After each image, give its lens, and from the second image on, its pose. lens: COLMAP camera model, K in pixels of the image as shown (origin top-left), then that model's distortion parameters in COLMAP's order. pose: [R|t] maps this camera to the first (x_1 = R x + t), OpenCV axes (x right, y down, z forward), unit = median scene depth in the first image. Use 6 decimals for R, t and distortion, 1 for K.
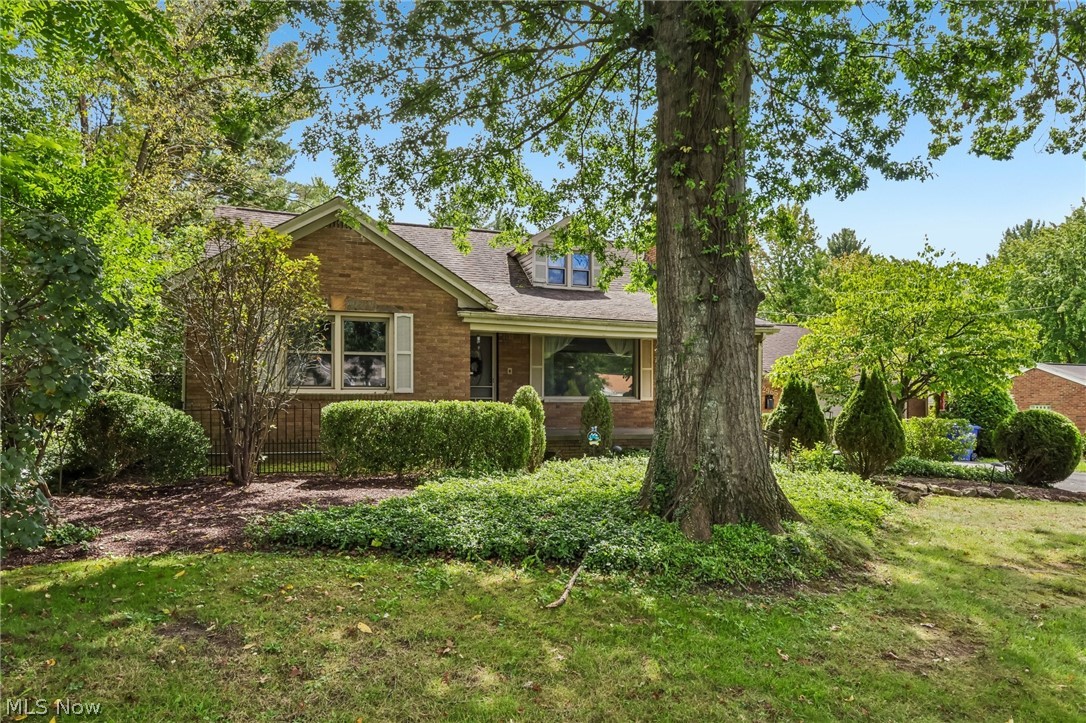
lens RADIAL K [[703.1, 0, 543.1], [0, 703.1, 362.1], [0, 0, 1]] dist [-0.001419, -0.000004]
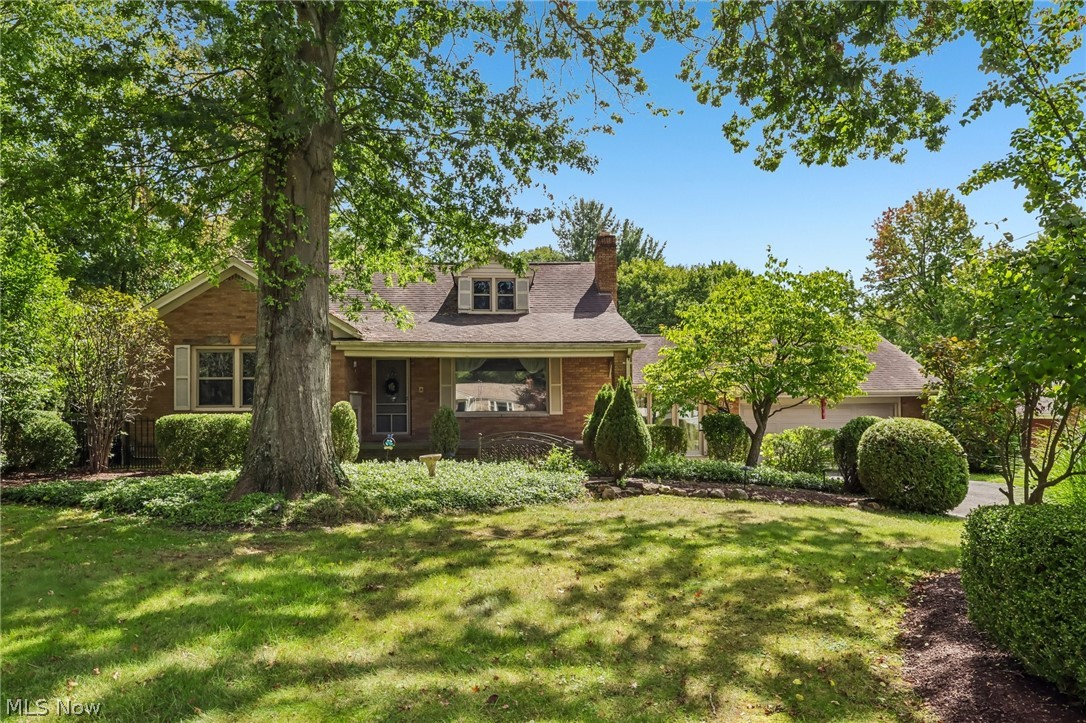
lens RADIAL K [[761.9, 0, 543.0], [0, 761.9, 363.2], [0, 0, 1]] dist [0.002925, 0.000138]
pose [[0.960520, -0.031974, -0.276366, 0.587596], [0.024935, 0.999270, -0.028948, 0.012529], [0.277090, 0.020914, 0.960616, -0.158214]]
